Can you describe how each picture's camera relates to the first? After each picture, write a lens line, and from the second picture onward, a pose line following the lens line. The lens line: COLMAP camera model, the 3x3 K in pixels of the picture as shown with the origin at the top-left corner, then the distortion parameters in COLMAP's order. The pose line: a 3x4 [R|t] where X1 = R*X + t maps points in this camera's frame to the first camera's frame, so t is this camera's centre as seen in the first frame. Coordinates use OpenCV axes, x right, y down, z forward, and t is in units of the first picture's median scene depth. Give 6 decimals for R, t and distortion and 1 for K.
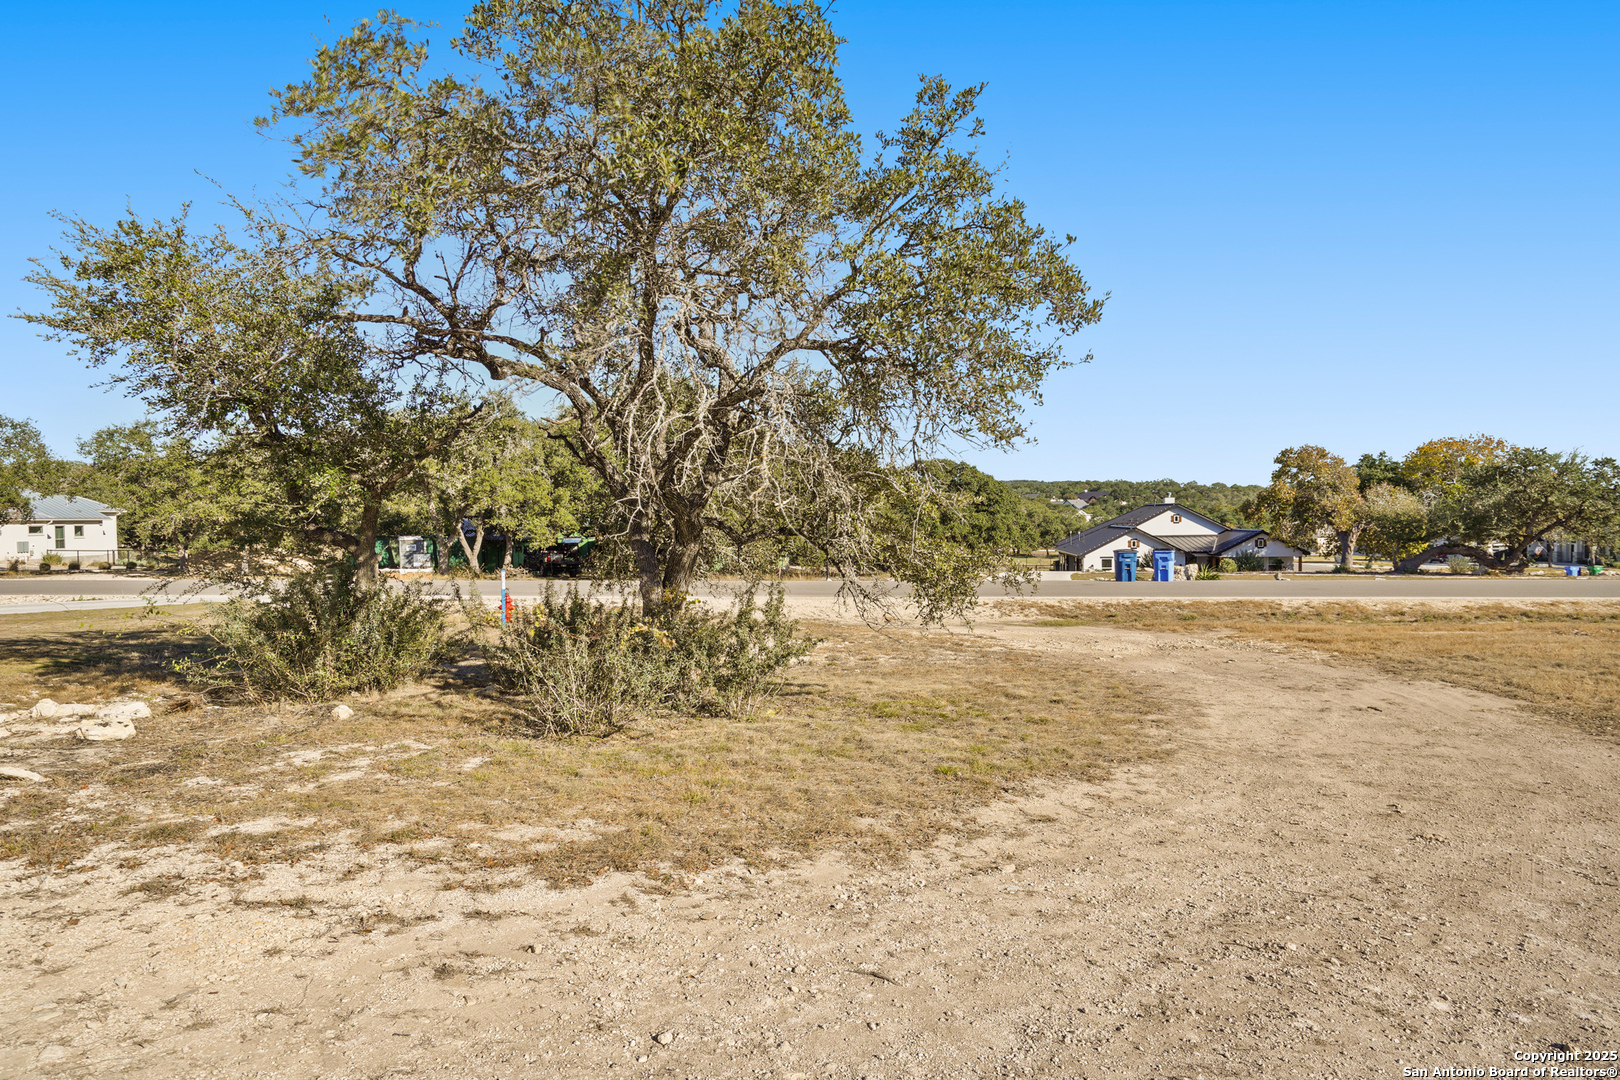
lens RADIAL K [[917.0, 0, 801.9], [0, 917.0, 537.9], [0, 0, 1]] dist [0.001643, 0.000469]
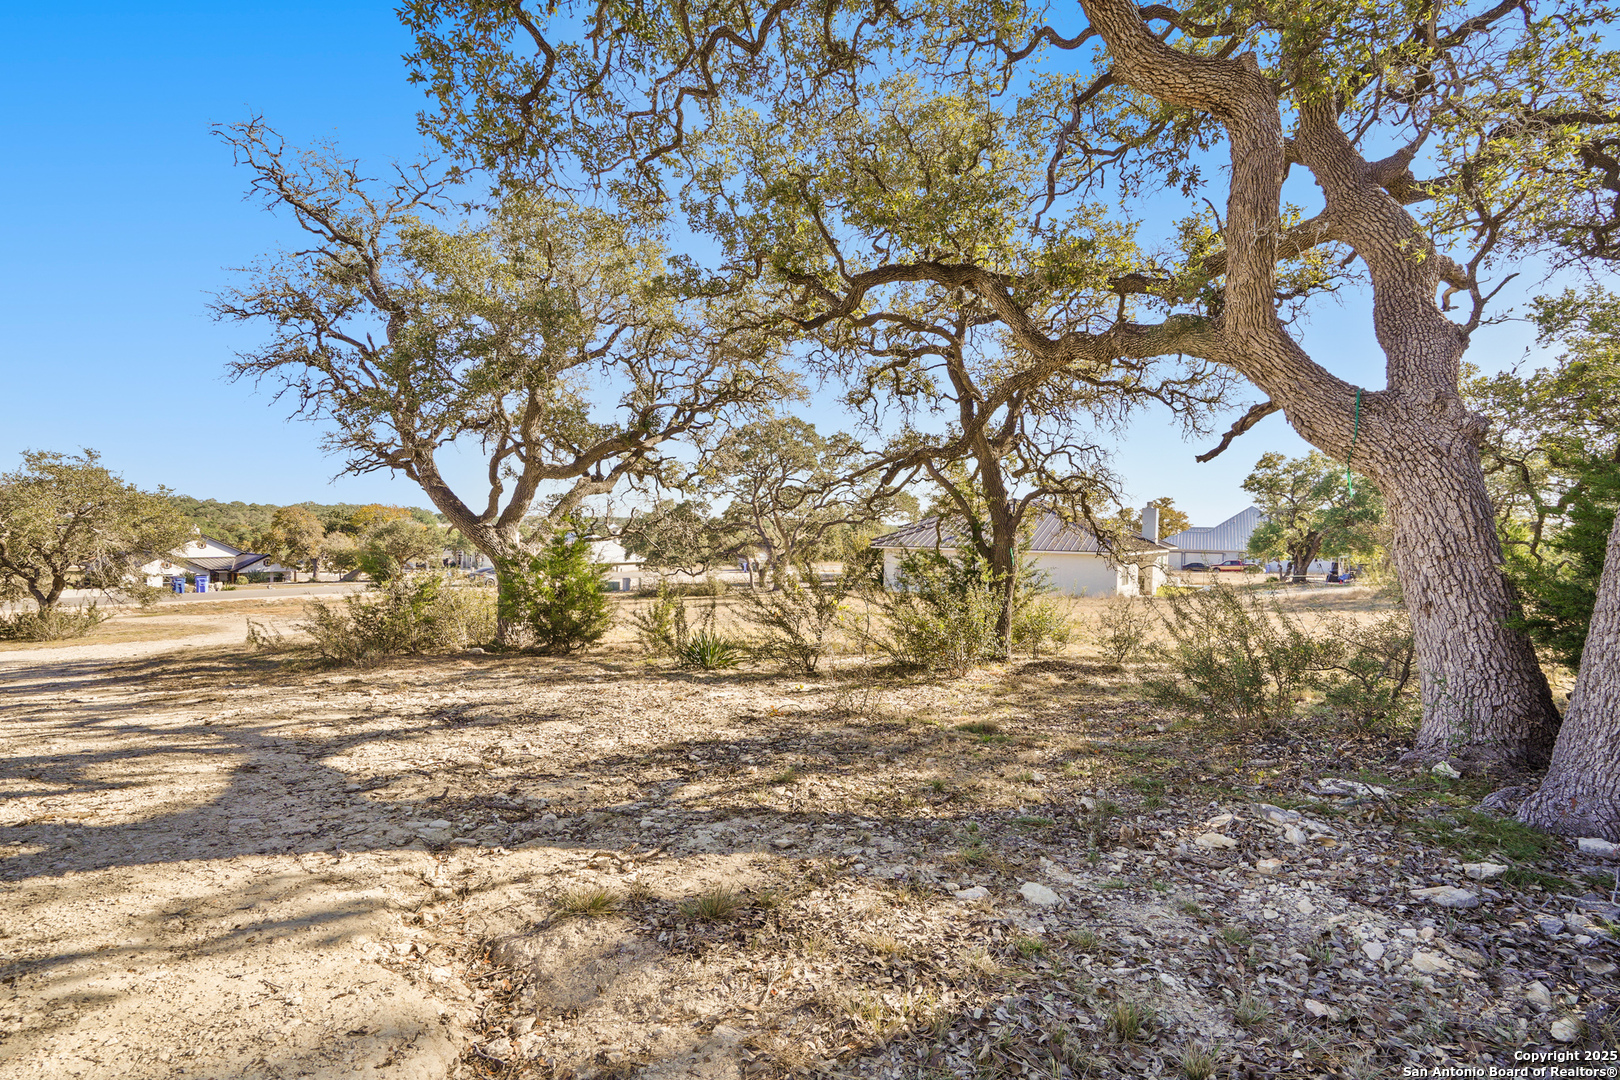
lens RADIAL K [[824.4, 0, 806.9], [0, 824.4, 541.7], [0, 0, 1]] dist [-0.004442, -0.000450]
pose [[0.513875, 0.000539, 0.857865, -0.210026], [0.002981, 0.999993, -0.002414, -0.024925], [-0.857860, 0.003798, 0.513869, -0.470487]]
